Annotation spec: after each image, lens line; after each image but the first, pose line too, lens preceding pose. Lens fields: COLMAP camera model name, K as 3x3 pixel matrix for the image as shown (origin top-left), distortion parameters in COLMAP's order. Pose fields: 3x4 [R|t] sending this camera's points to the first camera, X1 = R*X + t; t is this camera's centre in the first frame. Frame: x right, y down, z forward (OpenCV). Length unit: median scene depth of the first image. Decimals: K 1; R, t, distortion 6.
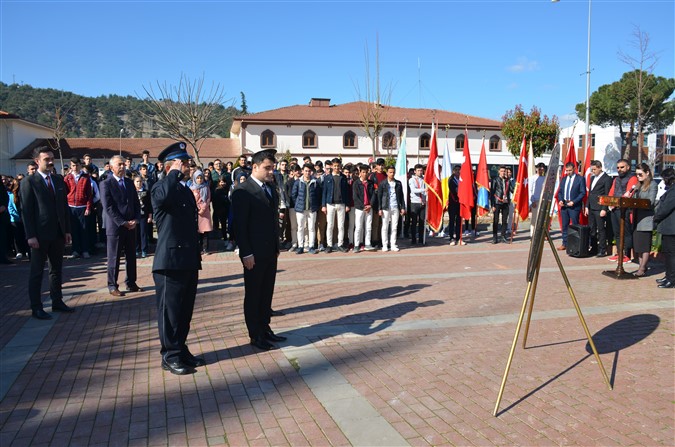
lens RADIAL K [[535.2, 0, 337.5], [0, 535.2, 223.5], [0, 0, 1]] dist [-0.154372, 0.127165]
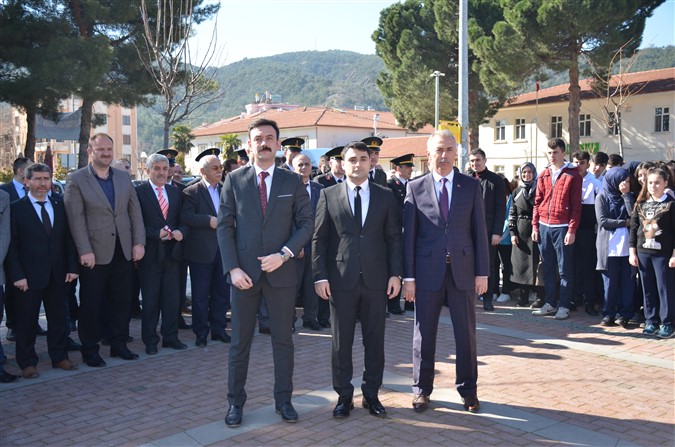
lens RADIAL K [[756.4, 0, 352.6], [0, 756.4, 225.2], [0, 0, 1]] dist [0.019060, 0.346813]
pose [[0.486077, 0.056287, -0.872102, 0.101205], [-0.076464, 0.996836, 0.021720, -0.031365], [0.870565, 0.056126, 0.488843, 0.374231]]
